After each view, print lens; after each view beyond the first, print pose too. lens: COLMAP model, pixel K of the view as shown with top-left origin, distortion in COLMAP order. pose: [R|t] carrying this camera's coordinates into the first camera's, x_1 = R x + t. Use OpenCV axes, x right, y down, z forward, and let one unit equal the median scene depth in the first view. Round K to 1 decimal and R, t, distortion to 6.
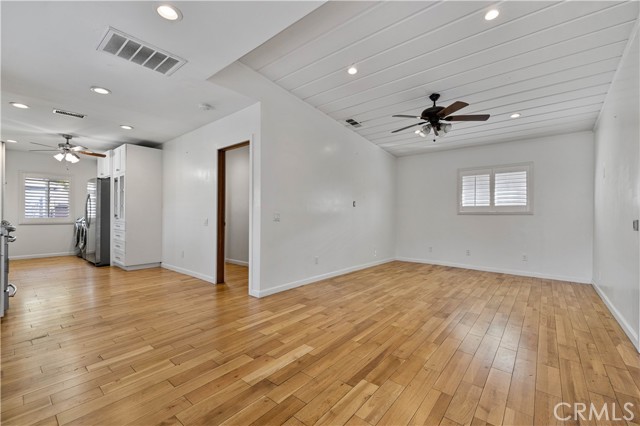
lens RADIAL K [[271.0, 0, 317.8], [0, 271.0, 212.9], [0, 0, 1]] dist [0.000329, -0.000008]
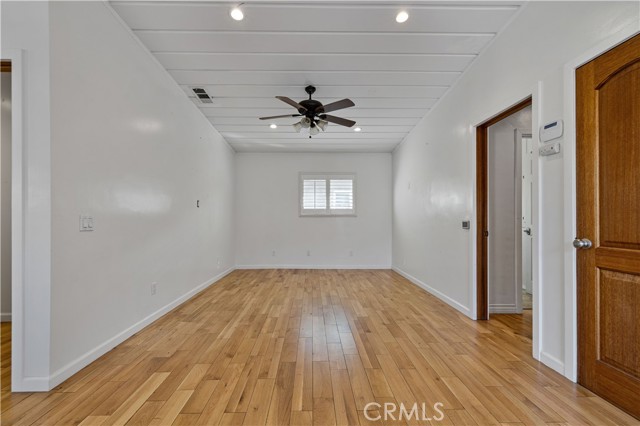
lens RADIAL K [[271.0, 0, 317.4], [0, 271.0, 216.2], [0, 0, 1]] dist [0.000329, -0.000008]
pose [[0.749831, -0.003336, 0.661621, -0.163364], [0.000748, 0.999991, 0.004194, -0.001609], [-0.661629, -0.002650, 0.749827, 0.294182]]
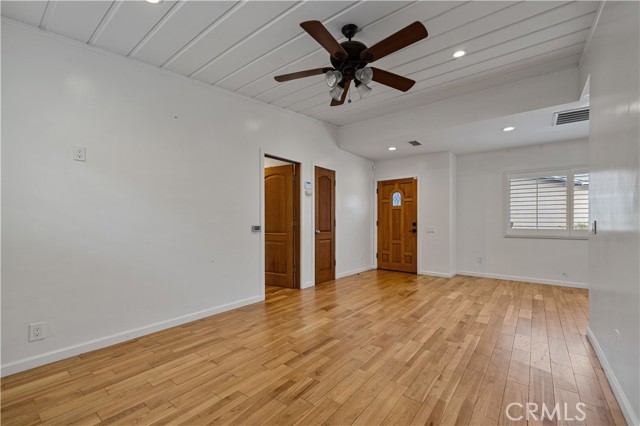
lens RADIAL K [[271.0, 0, 319.1], [0, 271.0, 216.4], [0, 0, 1]] dist [0.000329, -0.000008]
pose [[-0.999499, -0.010214, -0.029950, 0.516087], [-0.009402, 0.999587, -0.027149, 0.010280], [0.030215, -0.026854, -0.999183, 1.619464]]
